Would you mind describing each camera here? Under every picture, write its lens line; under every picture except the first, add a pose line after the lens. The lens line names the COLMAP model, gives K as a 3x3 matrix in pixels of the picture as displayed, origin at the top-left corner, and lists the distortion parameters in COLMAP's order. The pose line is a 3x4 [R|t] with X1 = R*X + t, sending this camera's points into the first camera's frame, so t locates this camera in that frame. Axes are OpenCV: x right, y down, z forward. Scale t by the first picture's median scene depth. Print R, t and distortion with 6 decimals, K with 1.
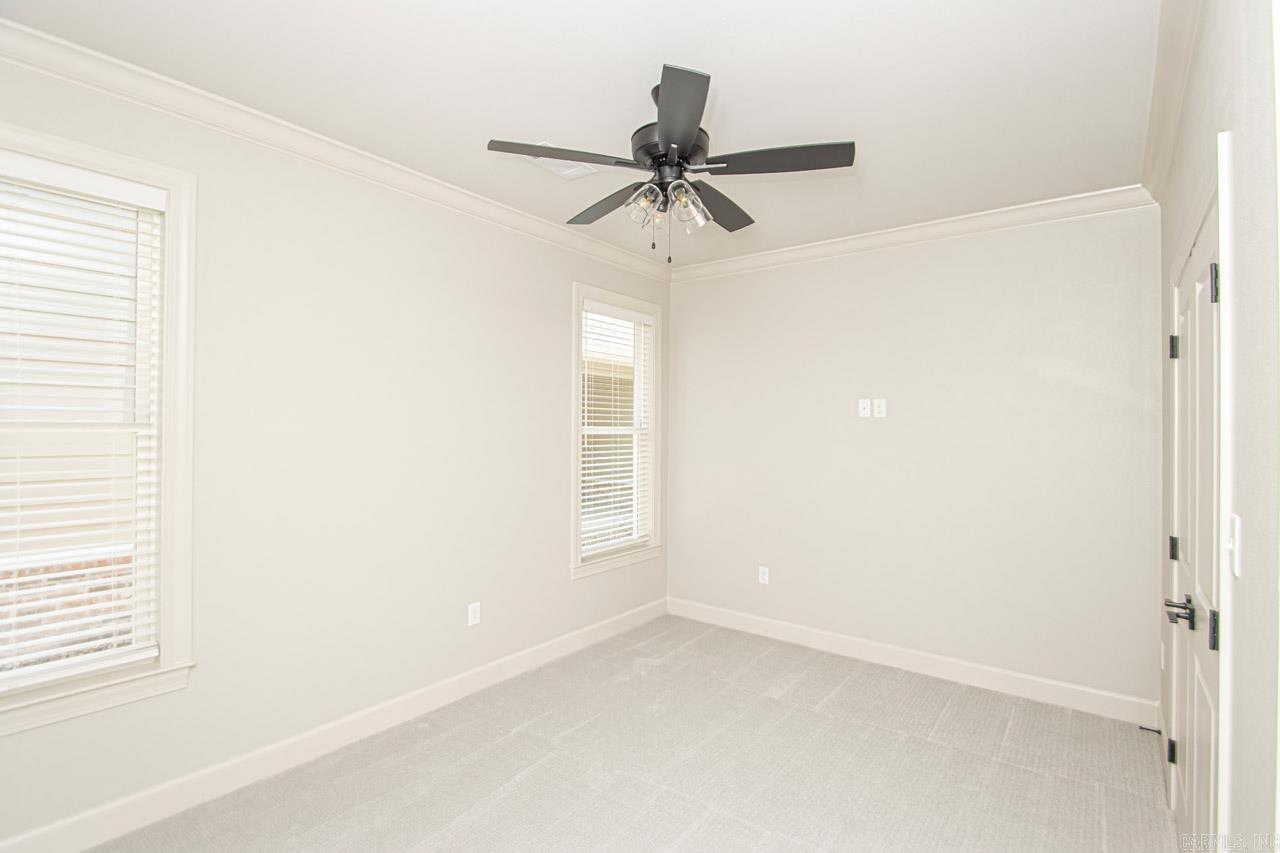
lens RADIAL K [[602.4, 0, 647.2], [0, 602.4, 424.9], [0, 0, 1]] dist [0.015601, -0.015930]
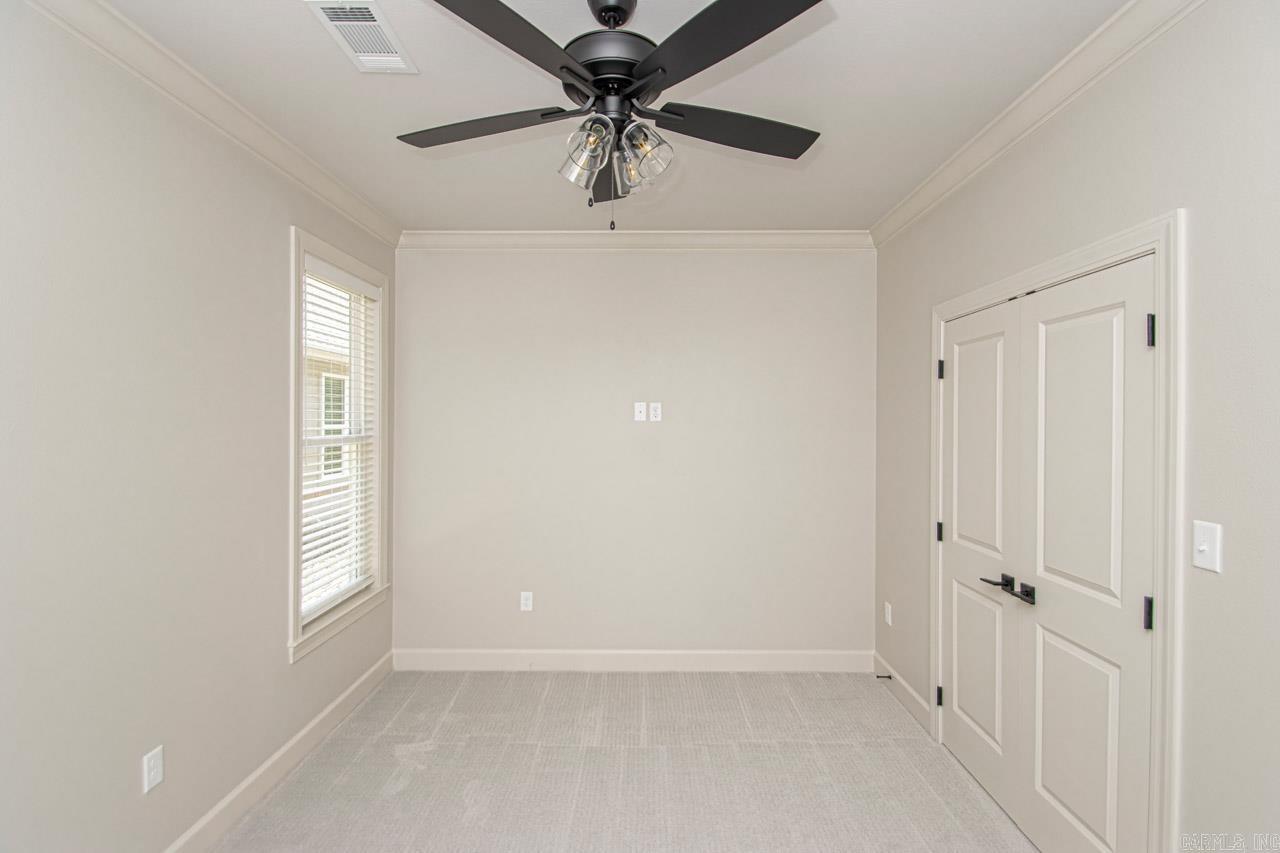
lens RADIAL K [[602.4, 0, 644.9], [0, 602.4, 419.9], [0, 0, 1]] dist [0.015601, -0.015930]
pose [[0.800389, -0.009011, 0.599413, -0.212629], [0.004105, 0.999946, 0.009551, -0.023766], [-0.599467, -0.005184, 0.800383, 0.219983]]
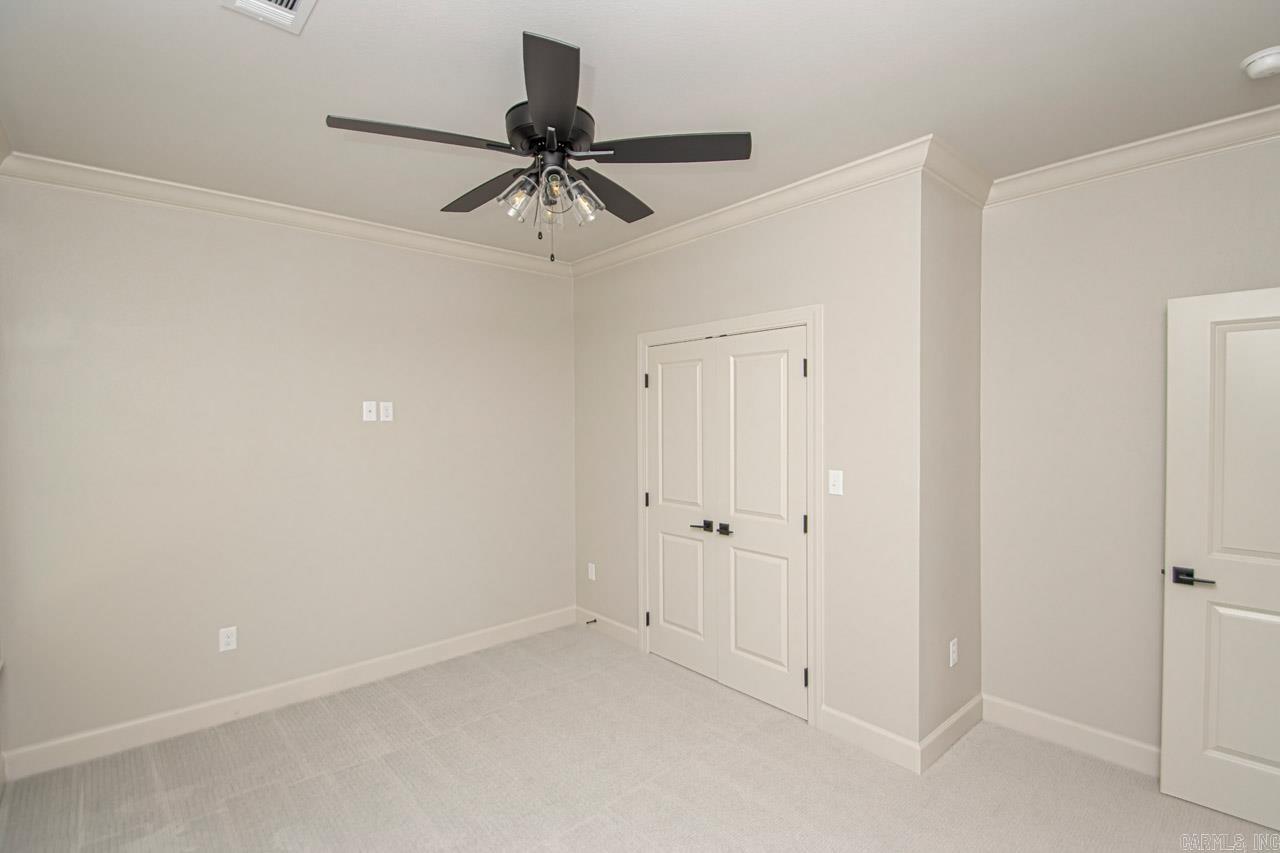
lens RADIAL K [[602.4, 0, 650.8], [0, 602.4, 425.7], [0, 0, 1]] dist [0.015601, -0.015930]
pose [[0.181179, -0.026214, 0.983101, -0.471594], [0.002915, 0.999655, 0.026118, -0.028455], [-0.983446, -0.001866, 0.181193, 0.406060]]
